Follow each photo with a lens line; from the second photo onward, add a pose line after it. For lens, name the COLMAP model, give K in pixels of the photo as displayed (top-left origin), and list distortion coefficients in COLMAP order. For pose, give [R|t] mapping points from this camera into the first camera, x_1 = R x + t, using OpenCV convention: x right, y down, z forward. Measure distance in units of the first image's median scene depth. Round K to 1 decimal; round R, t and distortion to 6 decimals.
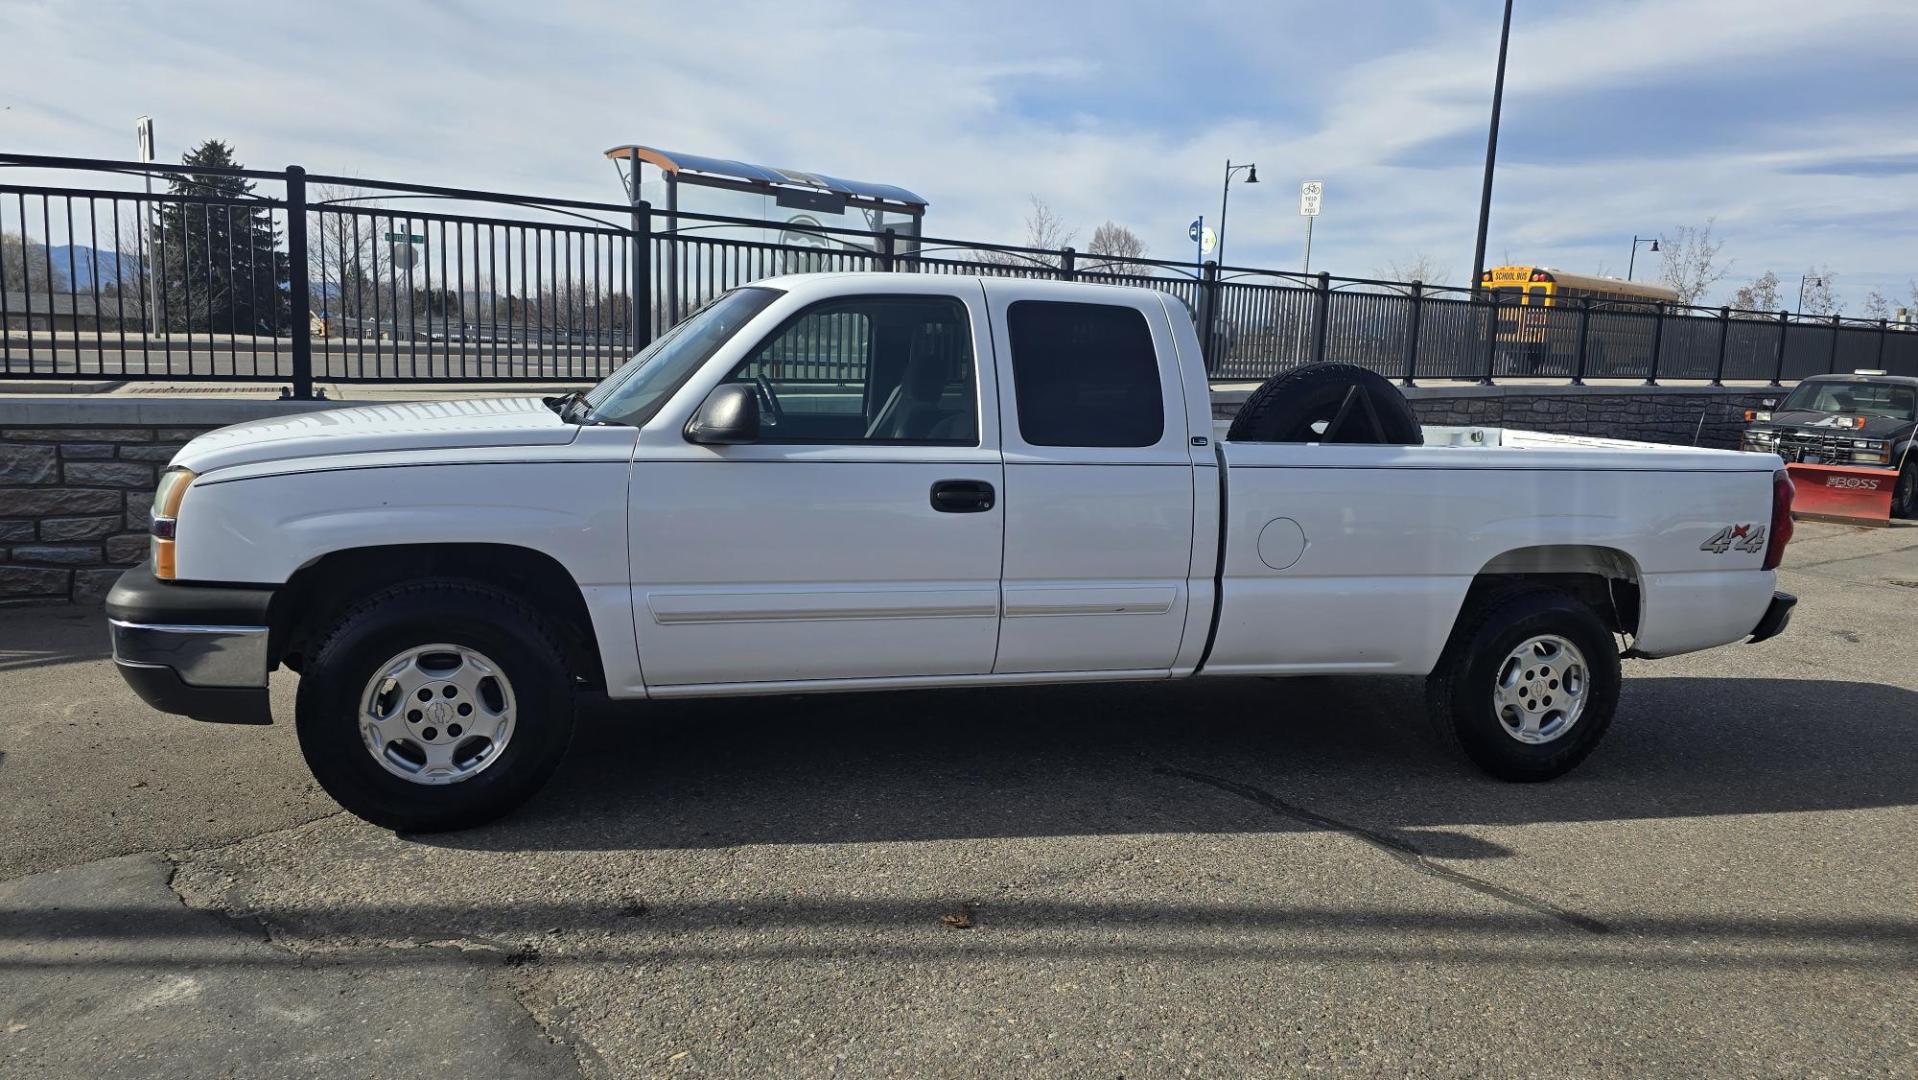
lens RADIAL K [[1312.0, 0, 959.4], [0, 1312.0, 534.1], [0, 0, 1]] dist [0.063008, -0.049381]
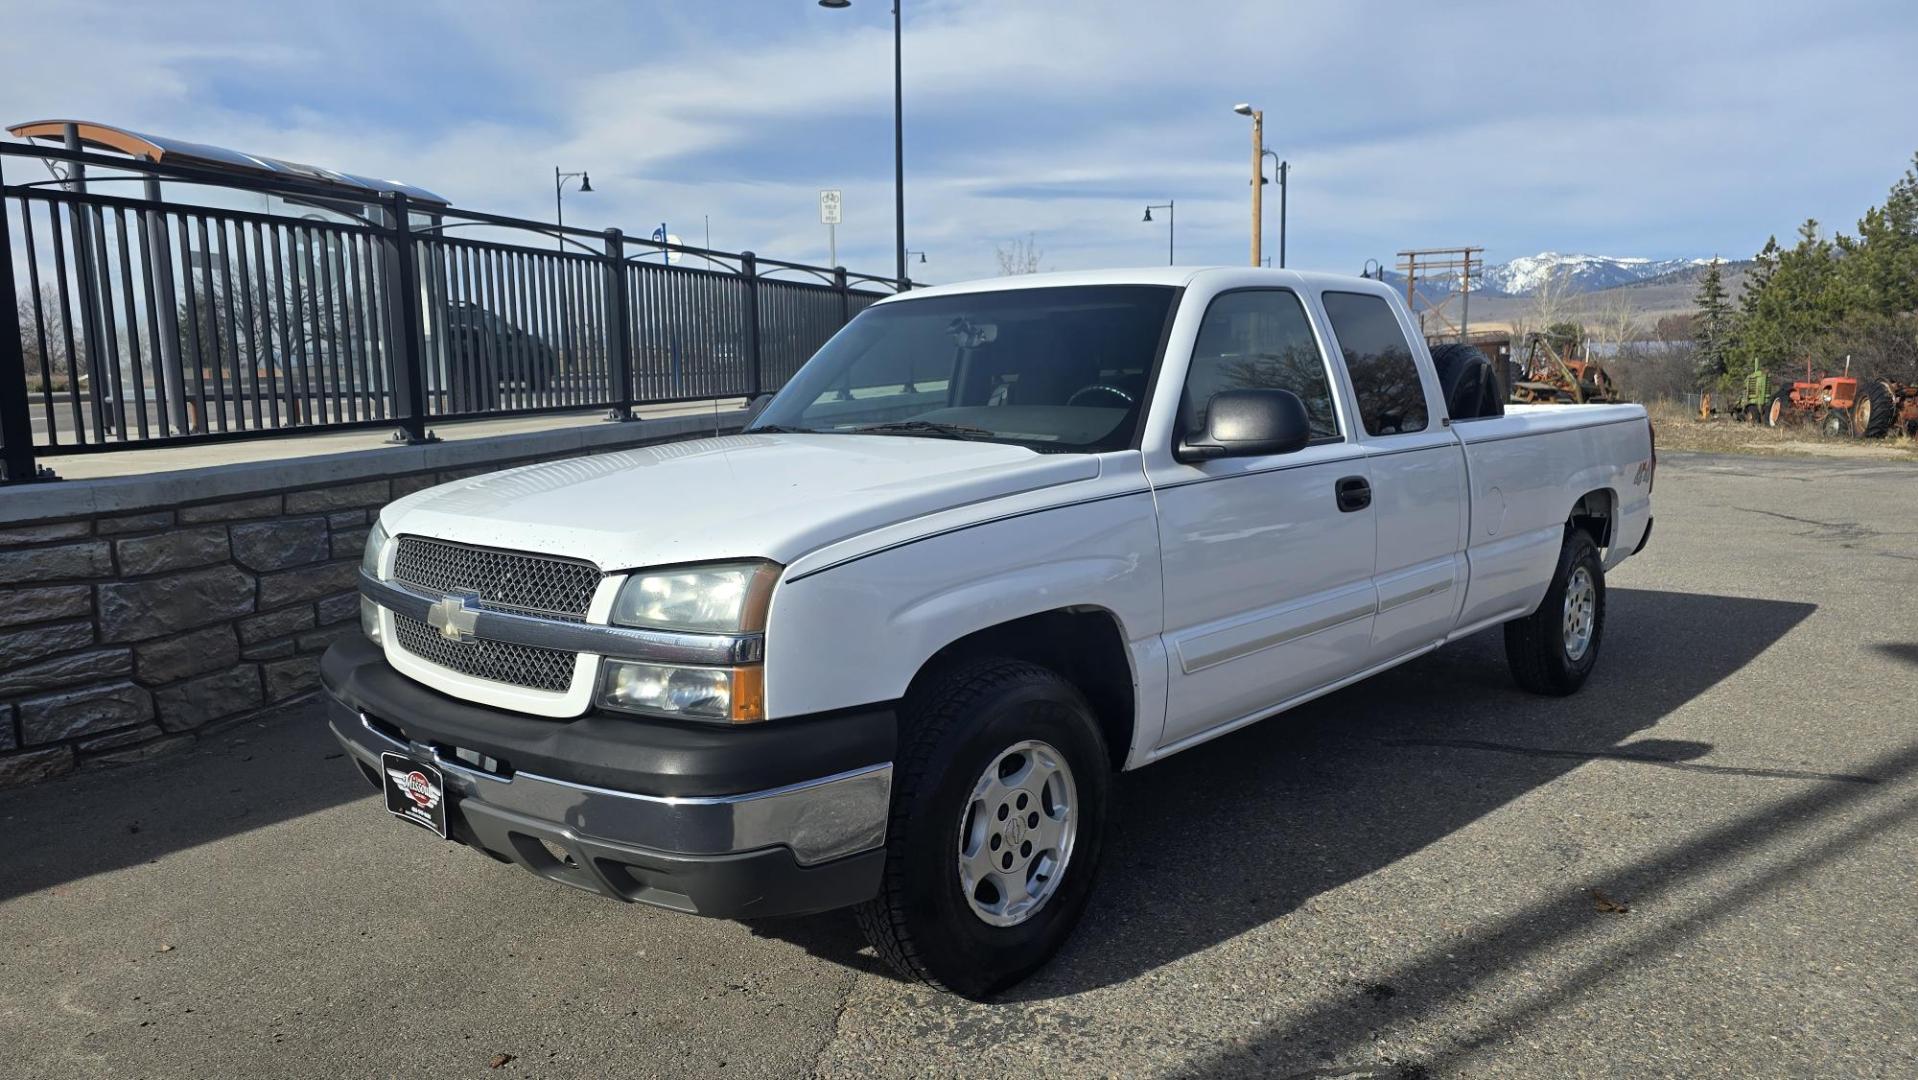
lens RADIAL K [[1312.0, 0, 977.8], [0, 1312.0, 531.2], [0, 0, 1]] dist [0.063008, -0.049381]
pose [[0.845740, -0.117070, 0.520594, -0.430198], [0.122546, 0.992172, 0.024032, -0.034250], [-0.519332, 0.043472, 0.853466, 0.181237]]
